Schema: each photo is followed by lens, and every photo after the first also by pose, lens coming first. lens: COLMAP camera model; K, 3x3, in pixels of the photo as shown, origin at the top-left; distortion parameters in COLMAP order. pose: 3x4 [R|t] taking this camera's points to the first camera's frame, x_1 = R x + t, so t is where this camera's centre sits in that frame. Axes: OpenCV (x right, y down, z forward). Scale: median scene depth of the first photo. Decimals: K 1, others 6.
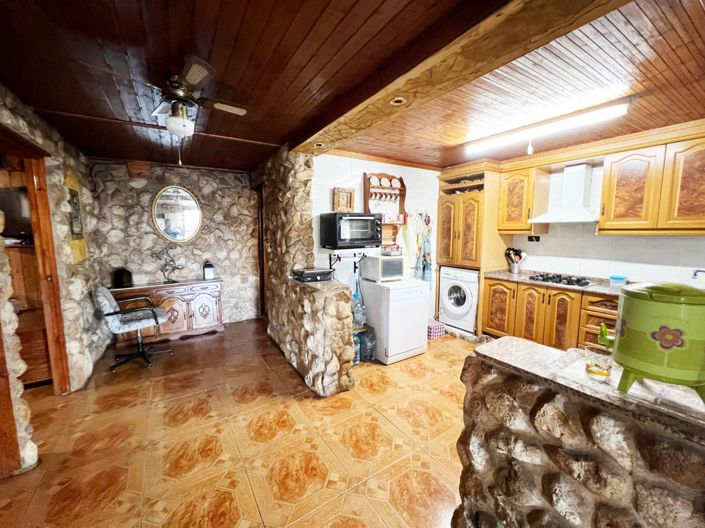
lens RADIAL K [[282.1, 0, 352.5], [0, 282.1, 264.0], [0, 0, 1]] dist [0.001544, 0.000228]
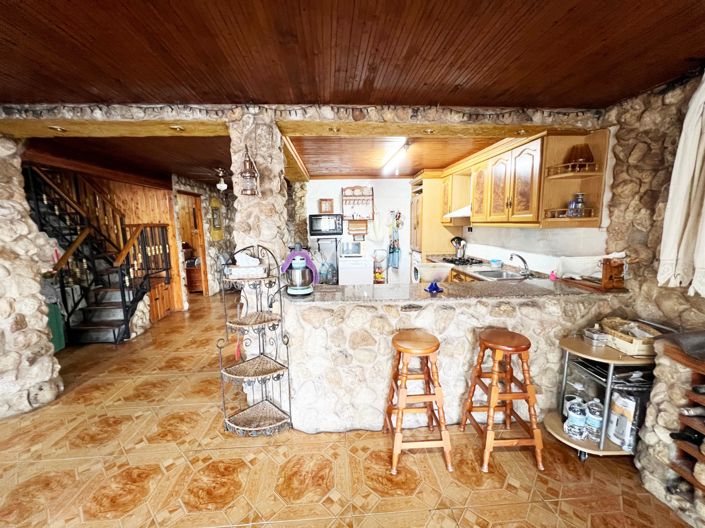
lens RADIAL K [[282.1, 0, 352.5], [0, 282.1, 264.0], [0, 0, 1]] dist [0.001544, 0.000228]
pose [[0.882708, 0.055955, -0.466579, 0.923898], [-0.041623, 0.998293, 0.040977, 0.039352], [0.468076, -0.016750, 0.883530, -0.405645]]
